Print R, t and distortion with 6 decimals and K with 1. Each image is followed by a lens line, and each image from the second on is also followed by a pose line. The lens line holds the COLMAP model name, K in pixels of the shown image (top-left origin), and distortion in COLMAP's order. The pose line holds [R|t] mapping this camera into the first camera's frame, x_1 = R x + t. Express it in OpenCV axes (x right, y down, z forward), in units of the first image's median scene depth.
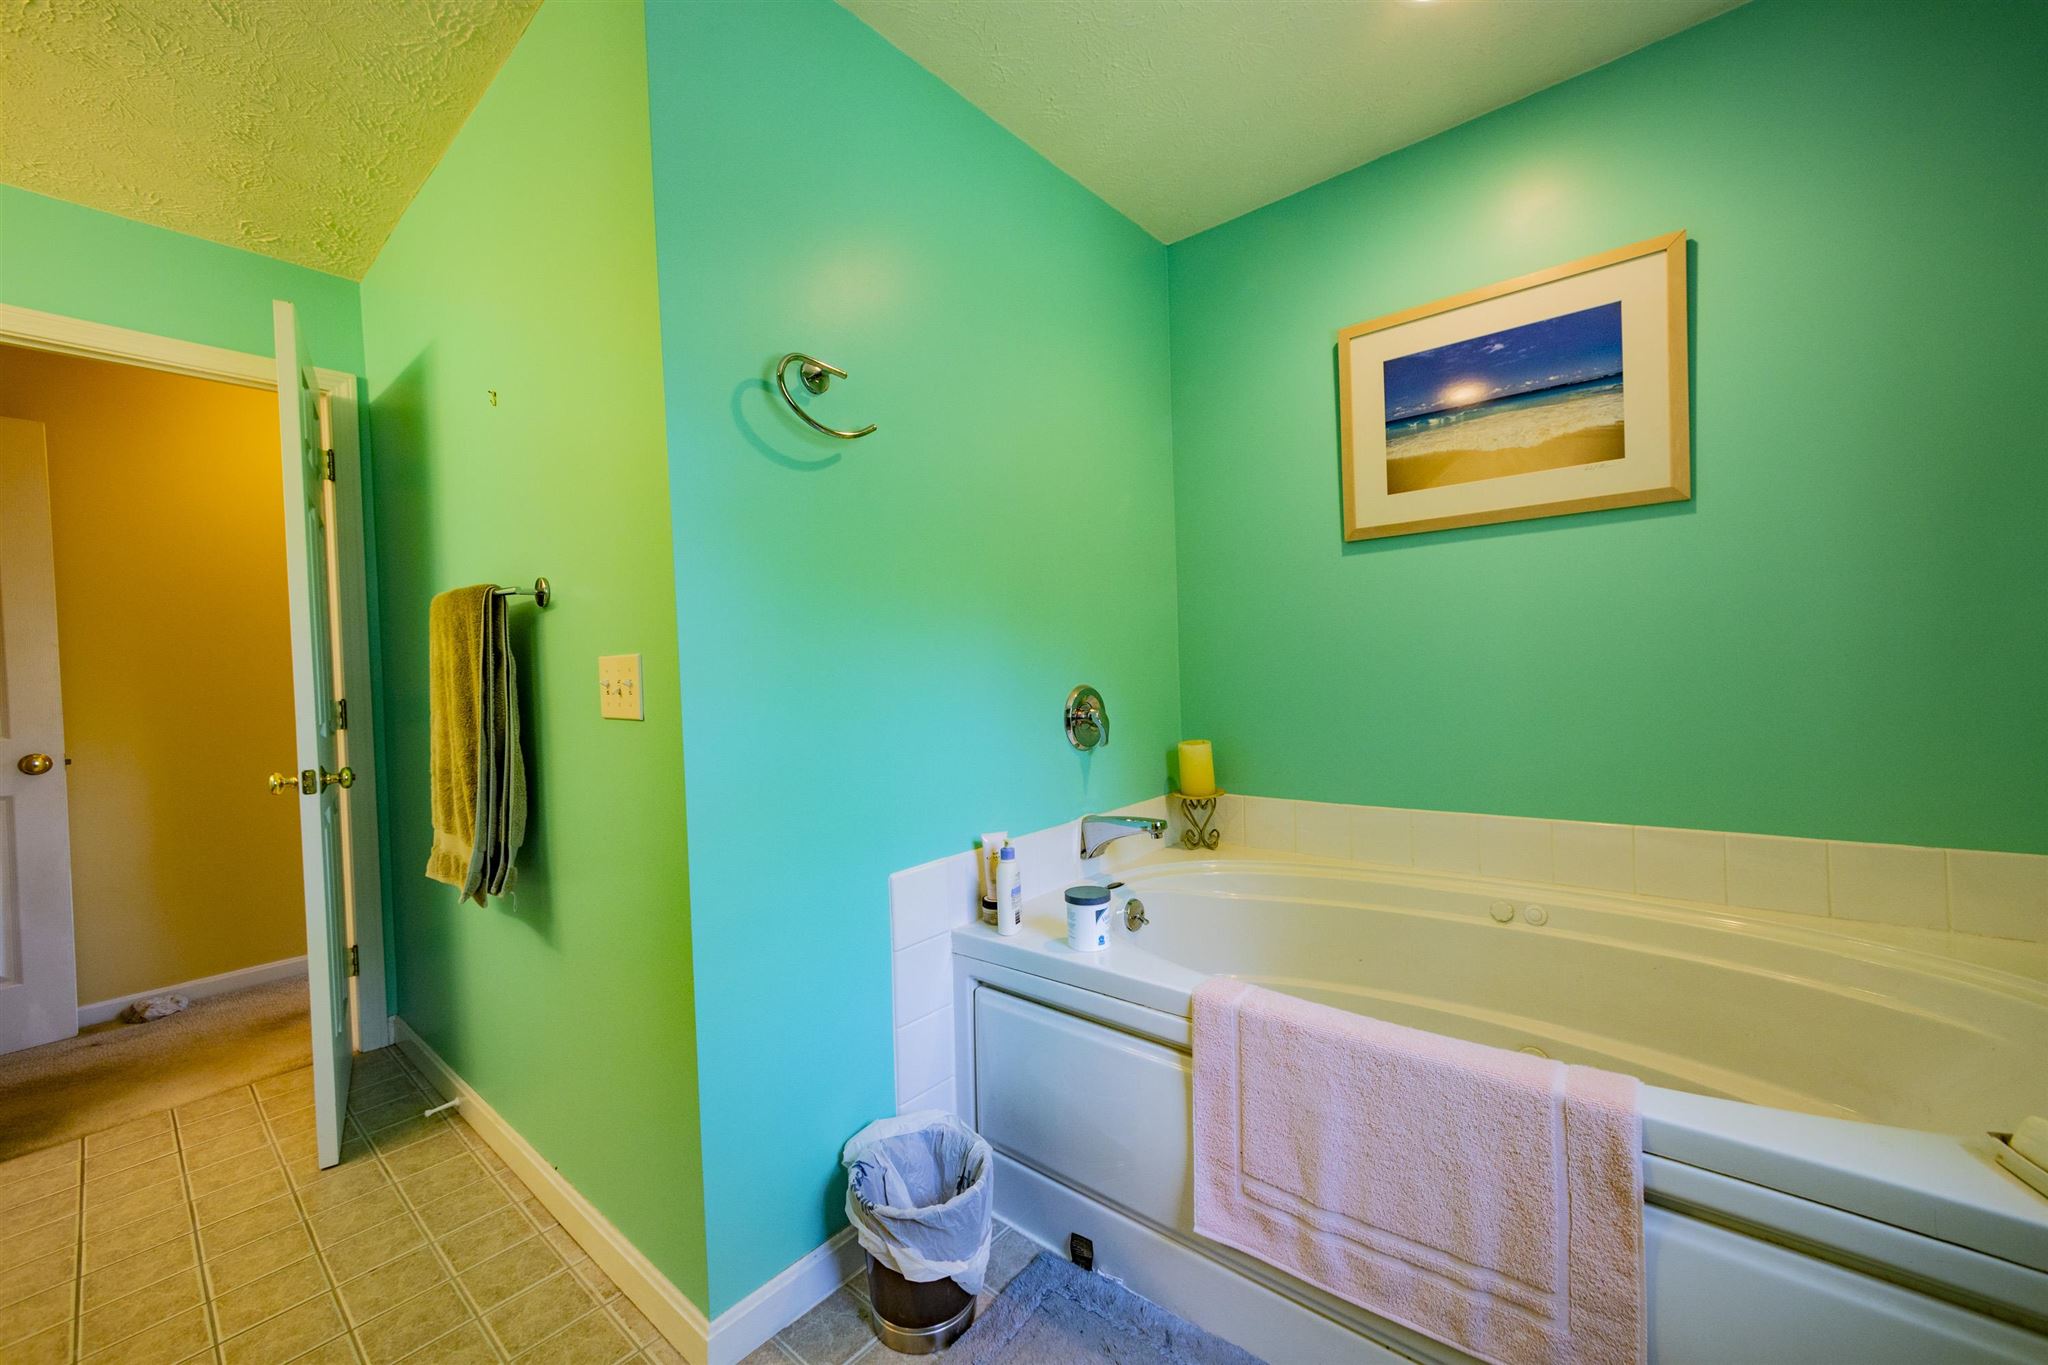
lens RADIAL K [[788.8, 0, 1021.7], [0, 788.8, 682.5], [0, 0, 1]] dist [0.005826, 0.000482]
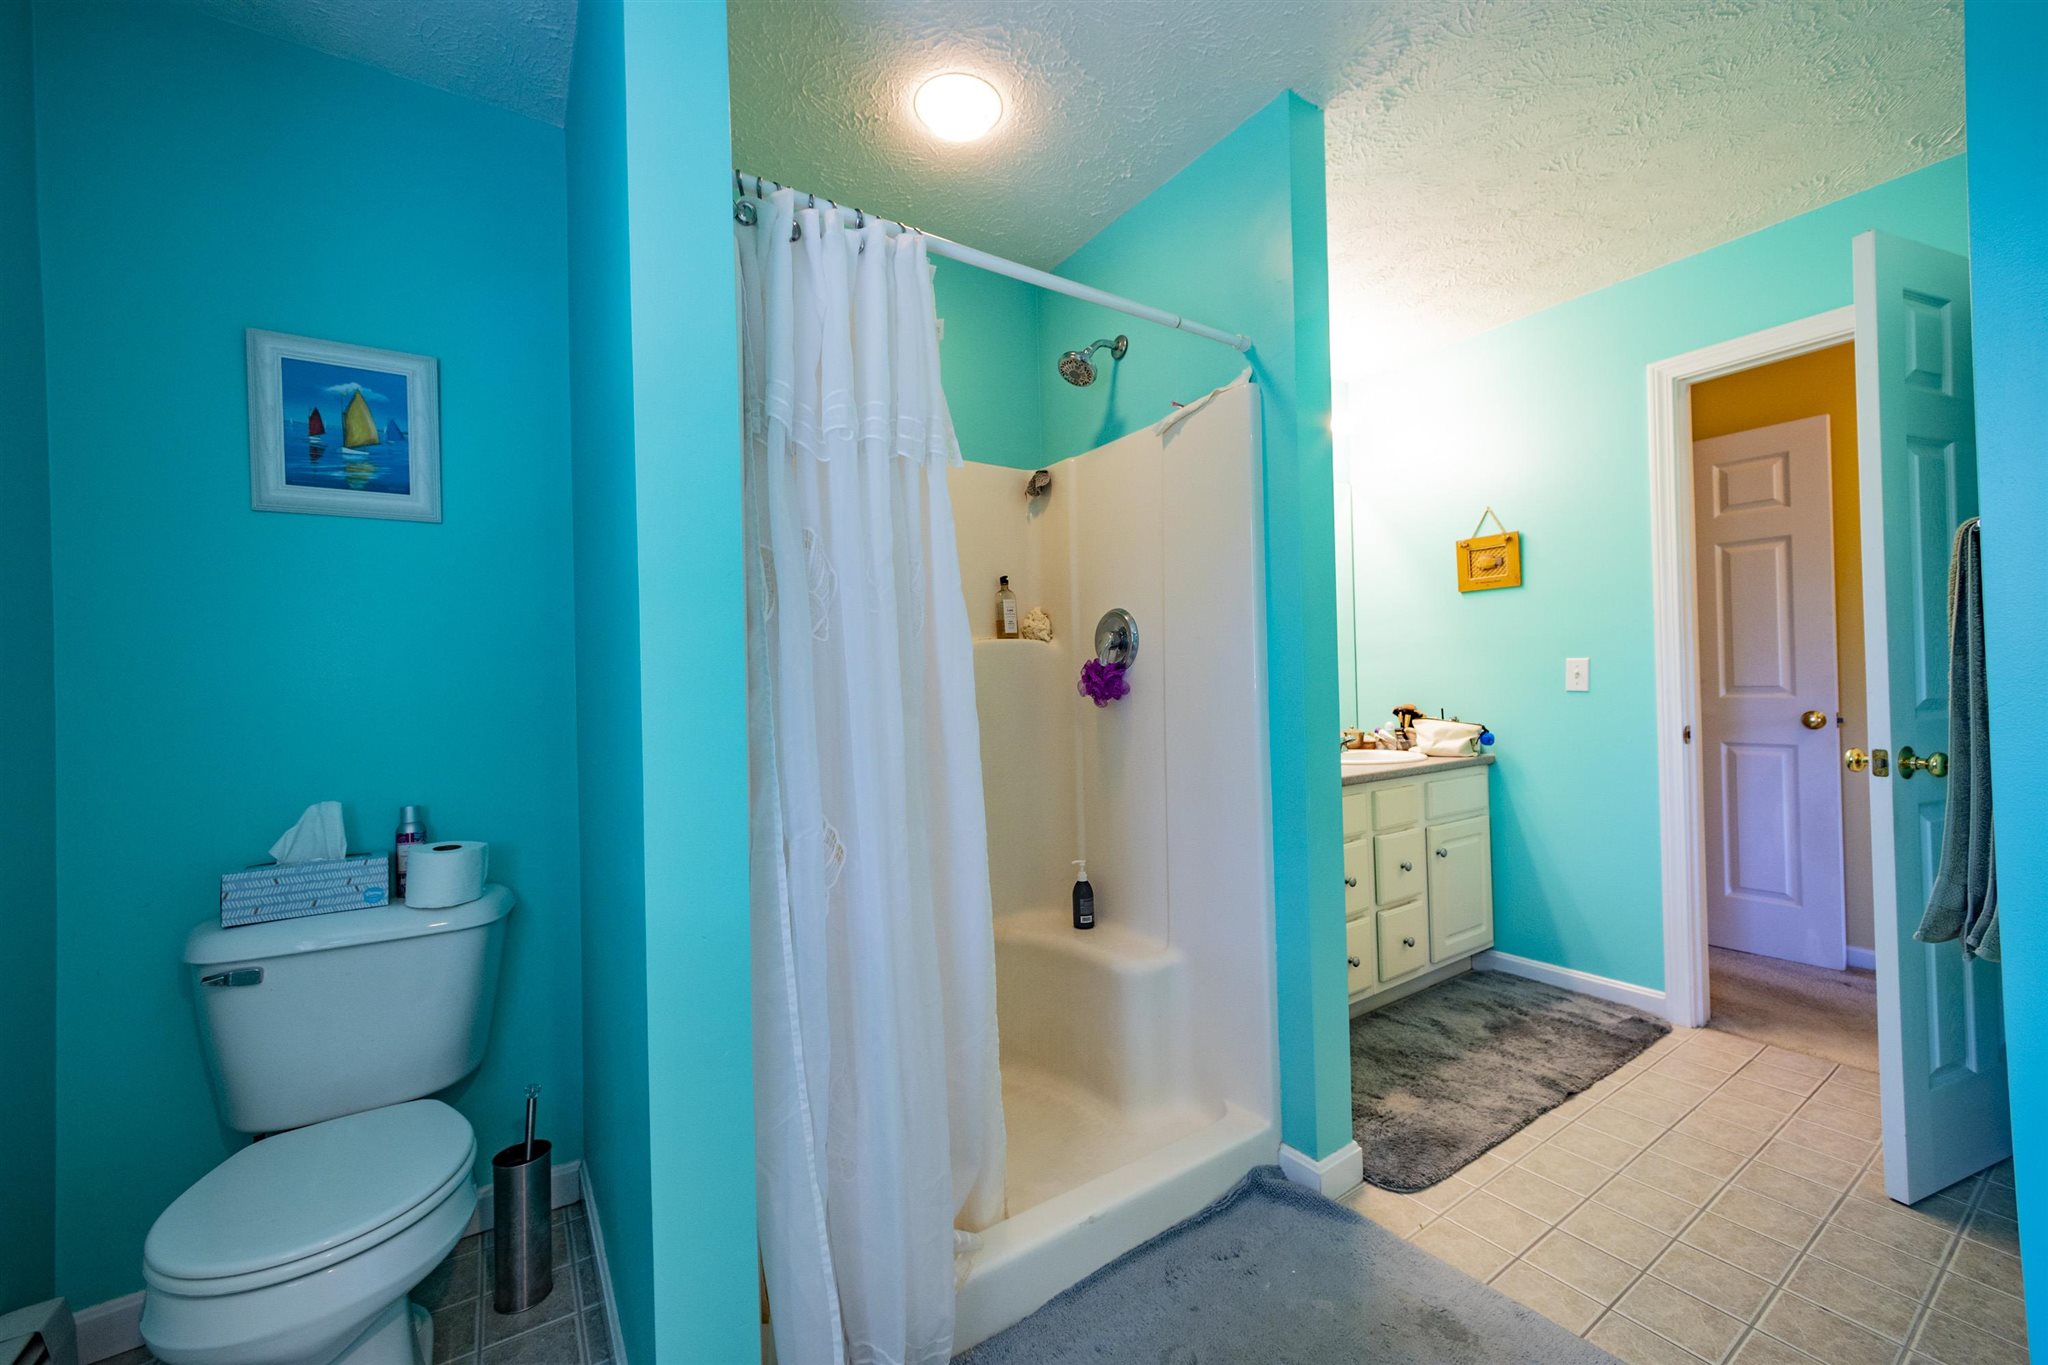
lens RADIAL K [[788.8, 0, 1022.2], [0, 788.8, 682.5], [0, 0, 1]] dist [0.005826, 0.000482]
pose [[-0.284059, 0.035847, -0.958136, 0.240328], [0.019022, 0.999315, 0.031748, -0.012426], [0.958618, -0.009207, -0.284546, 0.337270]]
